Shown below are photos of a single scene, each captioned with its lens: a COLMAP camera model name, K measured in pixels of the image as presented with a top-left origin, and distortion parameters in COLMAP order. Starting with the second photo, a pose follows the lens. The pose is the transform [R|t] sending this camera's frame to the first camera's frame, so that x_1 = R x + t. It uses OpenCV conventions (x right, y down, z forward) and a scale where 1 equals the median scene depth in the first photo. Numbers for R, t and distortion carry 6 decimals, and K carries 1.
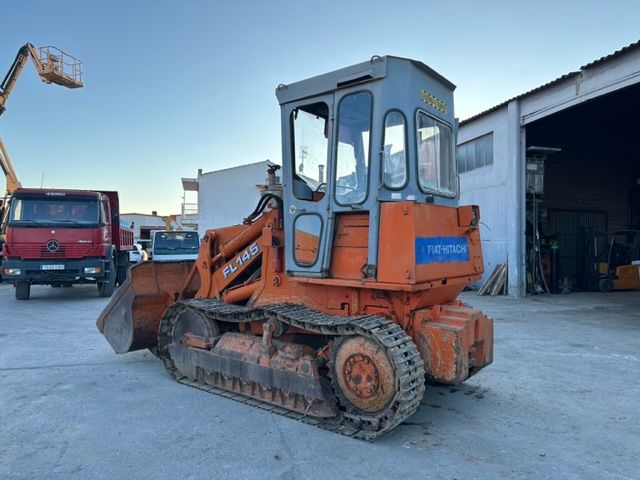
lens RADIAL K [[453.9, 0, 321.0], [0, 453.9, 236.1], [0, 0, 1]] dist [0.014369, -0.005191]
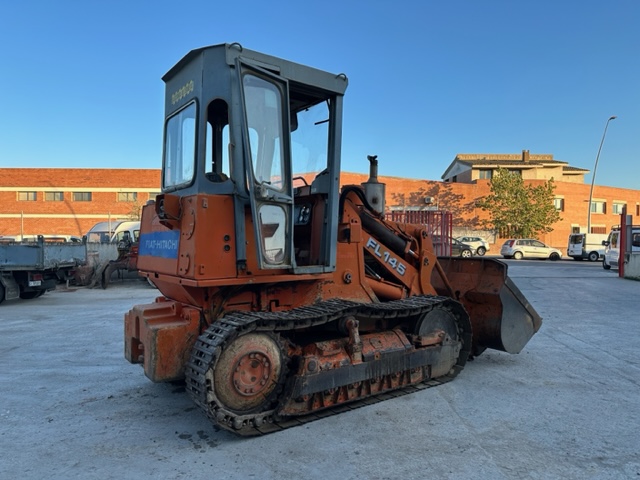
lens RADIAL K [[453.9, 0, 321.5], [0, 453.9, 240.9], [0, 0, 1]] dist [0.014369, -0.005191]
pose [[-0.261913, -0.001884, -0.965090, 1.103464], [0.015519, 0.999861, -0.006163, 0.031908], [0.964967, -0.016591, -0.261848, 1.528212]]
